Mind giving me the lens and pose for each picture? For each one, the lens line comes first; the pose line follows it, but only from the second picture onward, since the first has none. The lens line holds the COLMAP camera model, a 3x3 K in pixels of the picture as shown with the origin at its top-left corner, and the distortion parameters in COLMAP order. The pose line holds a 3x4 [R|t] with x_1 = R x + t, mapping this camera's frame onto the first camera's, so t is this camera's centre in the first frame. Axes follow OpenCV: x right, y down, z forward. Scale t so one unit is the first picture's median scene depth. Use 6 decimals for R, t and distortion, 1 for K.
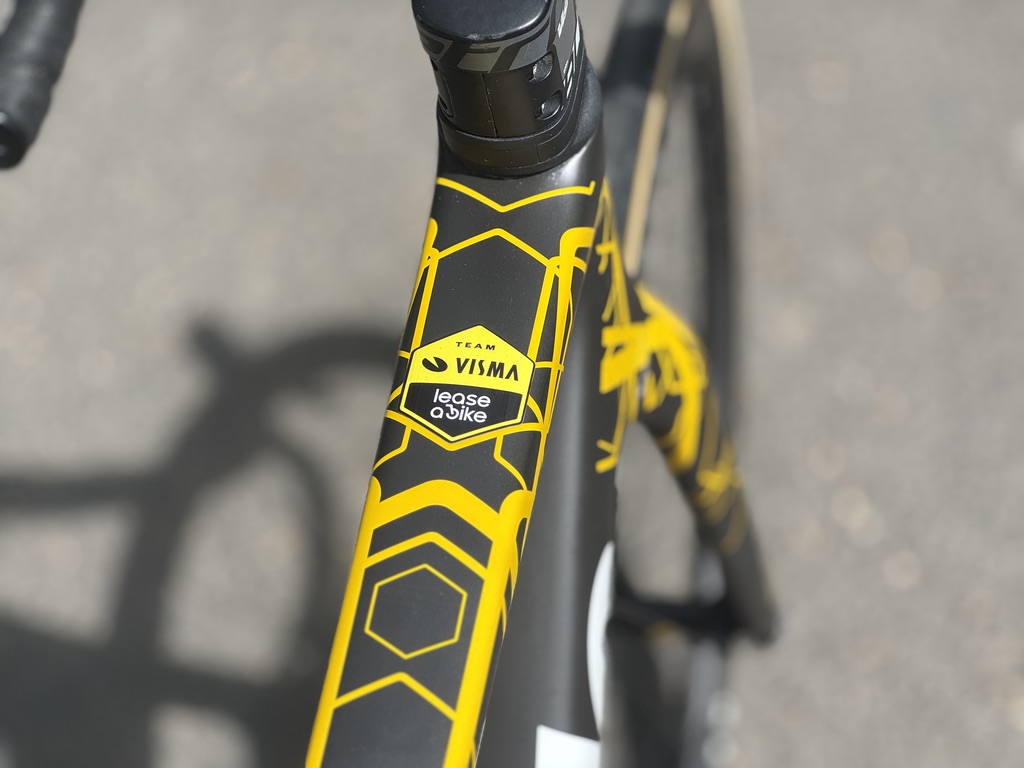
lens RADIAL K [[2376.8, 0, 514.2], [0, 2376.8, 347.0], [0, 0, 1]] dist [-0.543879, 14.082331]
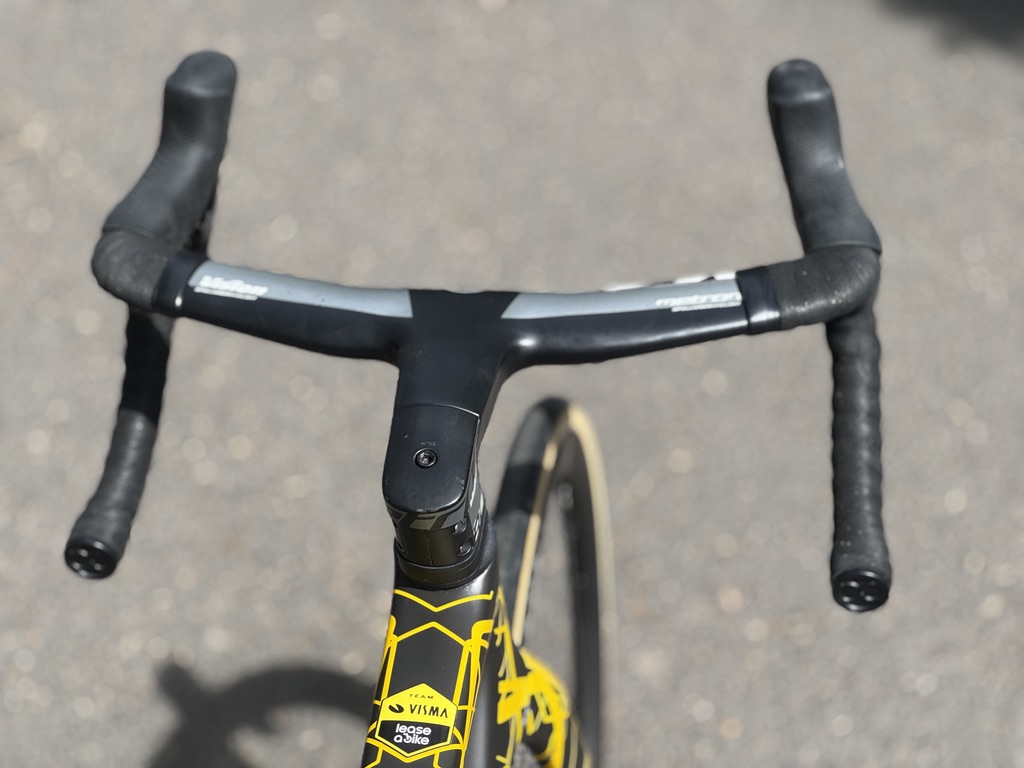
lens RADIAL K [[2376.8, 0, 514.2], [0, 2376.8, 347.0], [0, 0, 1]] dist [-0.543879, 14.082331]
pose [[0.998957, -0.004789, 0.045404, -0.024346], [0.010832, 0.990949, -0.133798, -0.019762], [-0.044353, 0.134150, 0.989968, -0.625602]]
